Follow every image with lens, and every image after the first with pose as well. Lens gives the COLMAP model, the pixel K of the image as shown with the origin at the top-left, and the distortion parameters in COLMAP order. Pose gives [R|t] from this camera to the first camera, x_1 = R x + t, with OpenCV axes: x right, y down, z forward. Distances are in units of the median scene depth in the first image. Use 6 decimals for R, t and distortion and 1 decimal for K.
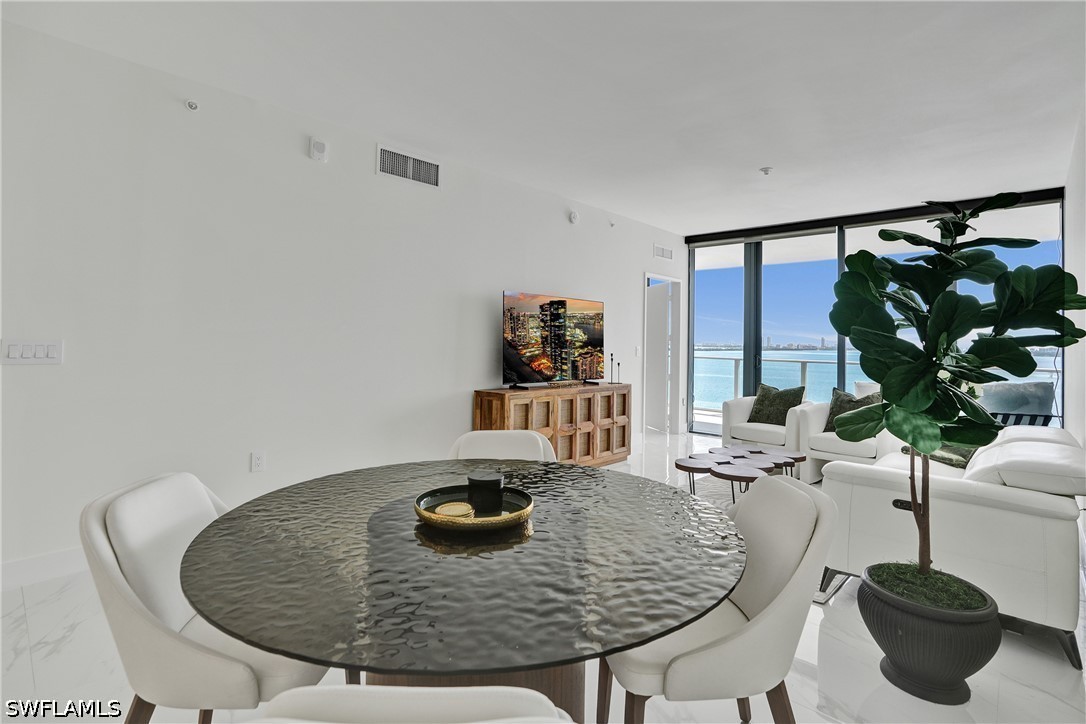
lens RADIAL K [[531.0, 0, 556.5], [0, 531.0, 324.1], [0, 0, 1]] dist [0.000153, 0.000130]
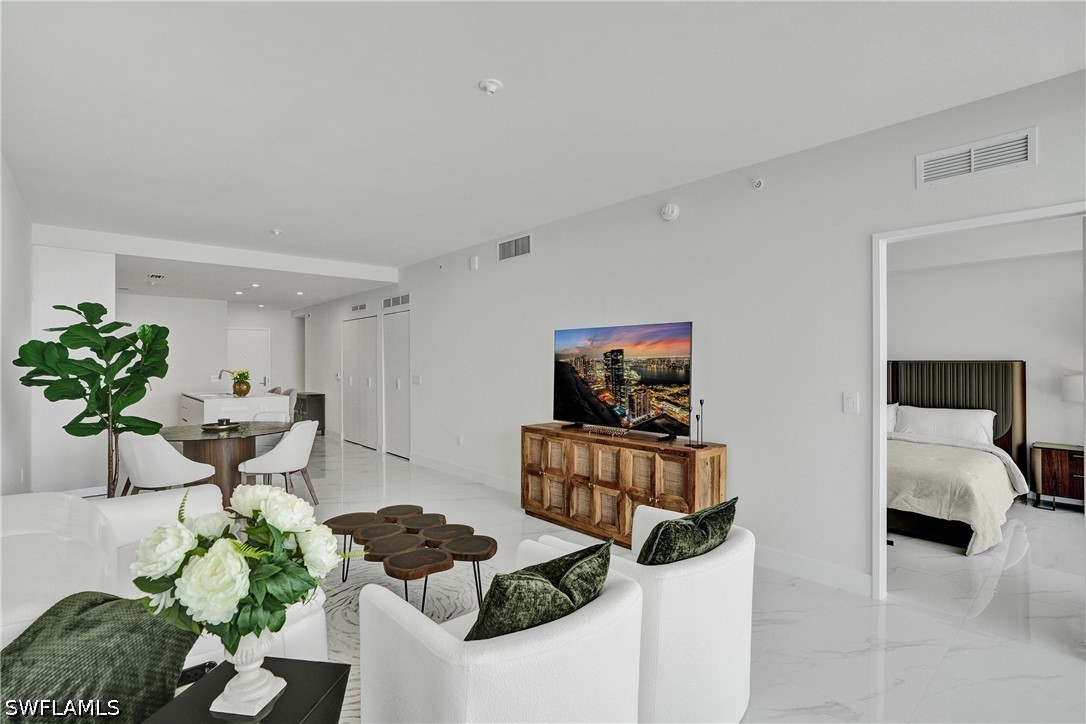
lens RADIAL K [[524.4, 0, 546.4], [0, 524.4, 364.3], [0, 0, 1]] dist [-0.058784, 0.031150]
pose [[-0.118001, -0.017650, -0.992857, 0.785973], [0.025296, 0.999464, -0.020774, 0.022259], [0.992691, -0.027567, -0.117492, 0.944024]]
